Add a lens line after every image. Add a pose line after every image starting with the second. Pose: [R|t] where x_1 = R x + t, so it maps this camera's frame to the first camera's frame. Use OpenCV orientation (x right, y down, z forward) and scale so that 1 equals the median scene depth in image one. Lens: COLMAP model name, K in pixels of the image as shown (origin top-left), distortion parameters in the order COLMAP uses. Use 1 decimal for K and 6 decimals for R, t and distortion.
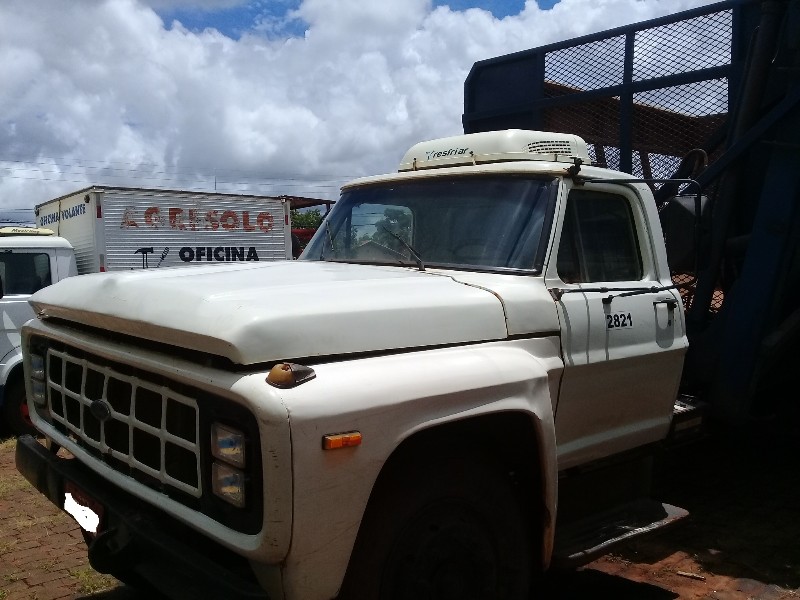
lens RADIAL K [[746.0, 0, 400.0], [0, 746.0, 300.0], [0, 0, 1]] dist [0.094144, -0.171671]
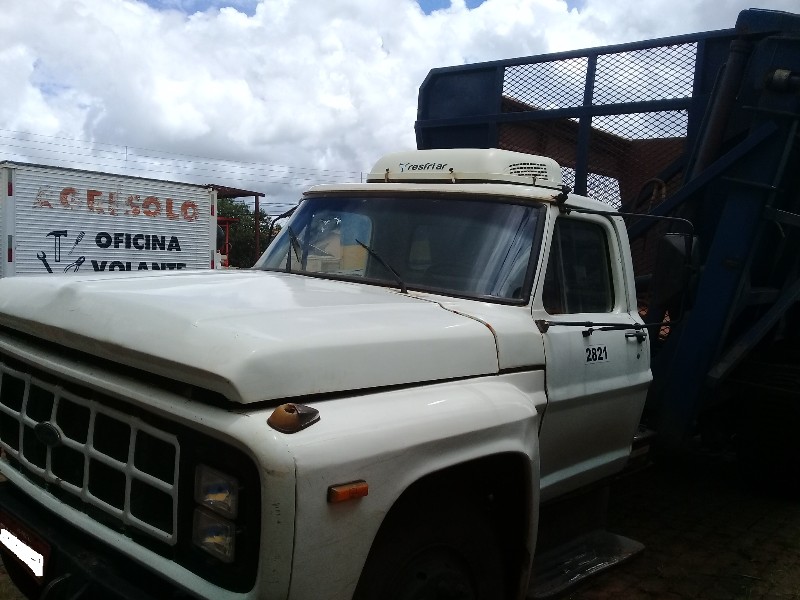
lens RADIAL K [[746.0, 0, 400.0], [0, 746.0, 300.0], [0, 0, 1]] dist [0.094144, -0.171671]
pose [[0.990920, 0.055805, 0.122322, -0.087839], [-0.056651, 0.998388, 0.003439, -0.032072], [-0.121933, -0.010338, 0.992484, 0.057423]]
